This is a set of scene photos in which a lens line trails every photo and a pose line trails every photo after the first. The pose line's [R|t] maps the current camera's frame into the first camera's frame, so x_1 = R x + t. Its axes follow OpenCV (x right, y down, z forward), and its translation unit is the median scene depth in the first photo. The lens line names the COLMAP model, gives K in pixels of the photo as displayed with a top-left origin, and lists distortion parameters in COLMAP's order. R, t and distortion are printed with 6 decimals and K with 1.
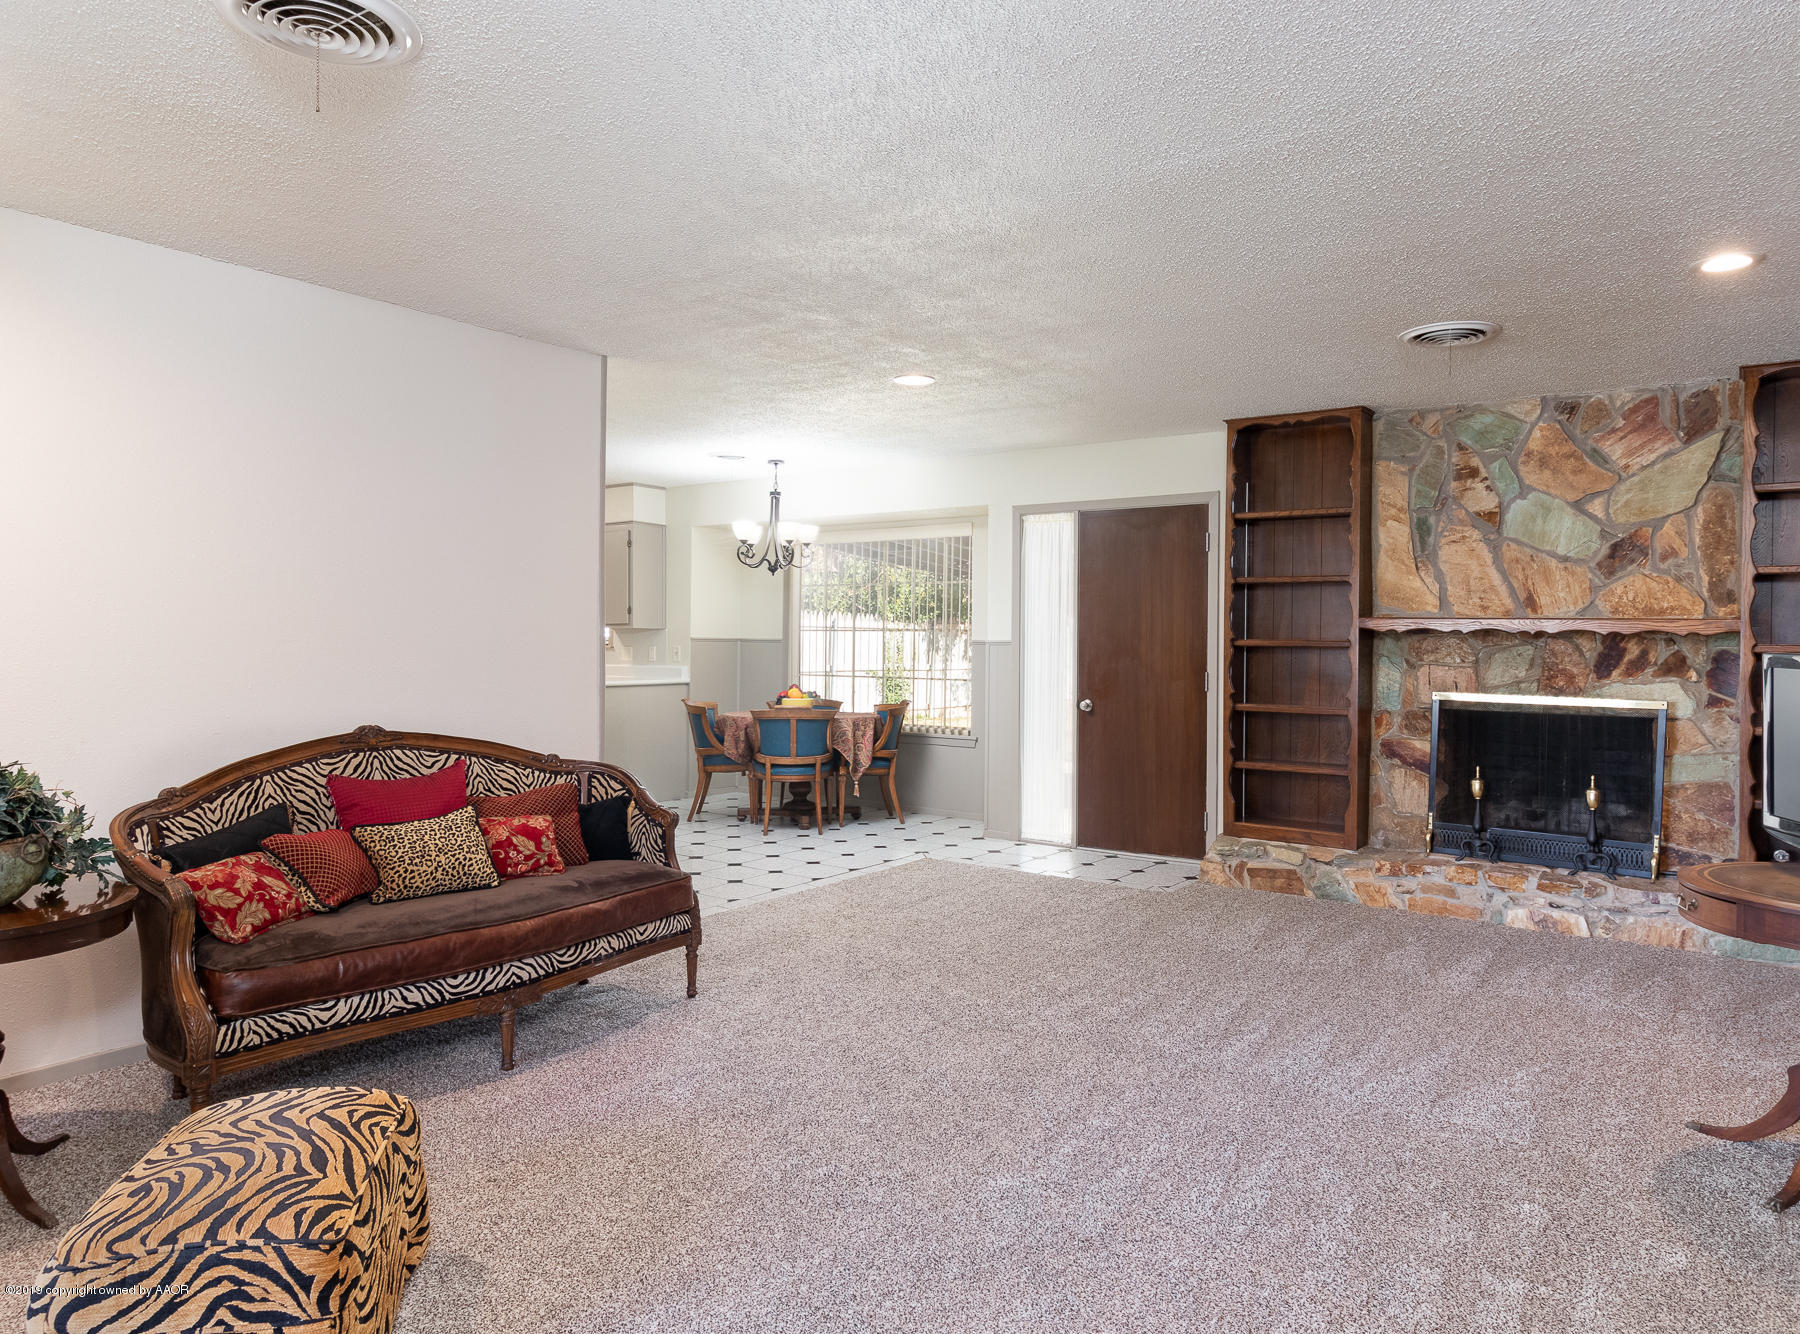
lens RADIAL K [[1181.4, 0, 903.5], [0, 1181.4, 635.7], [0, 0, 1]] dist [0.000586, -0.000305]
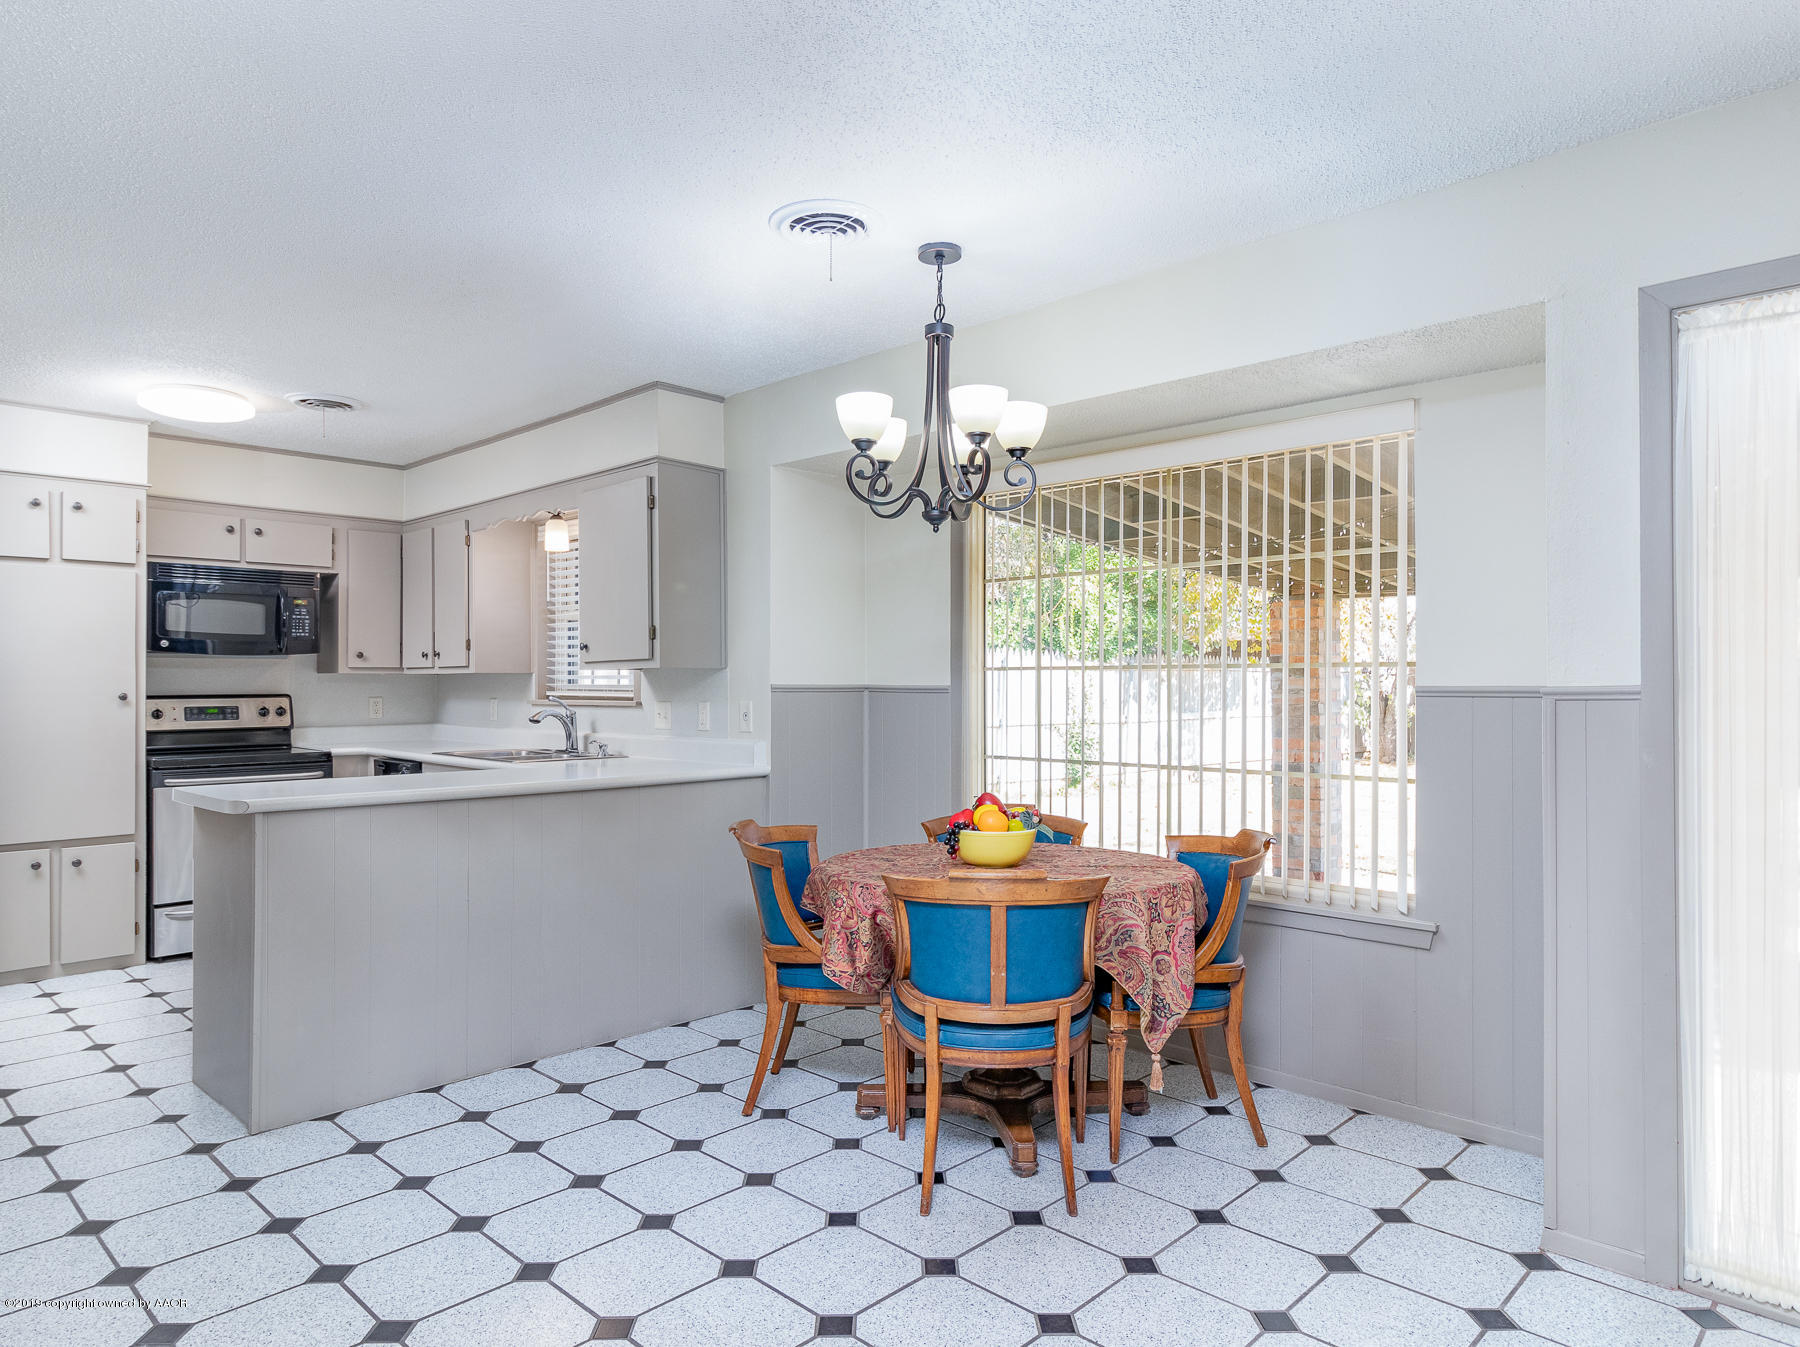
lens RADIAL K [[1116.5, 0, 900.0], [0, 1116.5, 673.5], [0, 0, 1]] dist [-0.071629, 0.058250]
pose [[0.991891, -0.011531, -0.126570, -0.091995], [0.010785, 0.999920, -0.006584, 0.000558], [0.126636, 0.005165, 0.991936, 0.759932]]
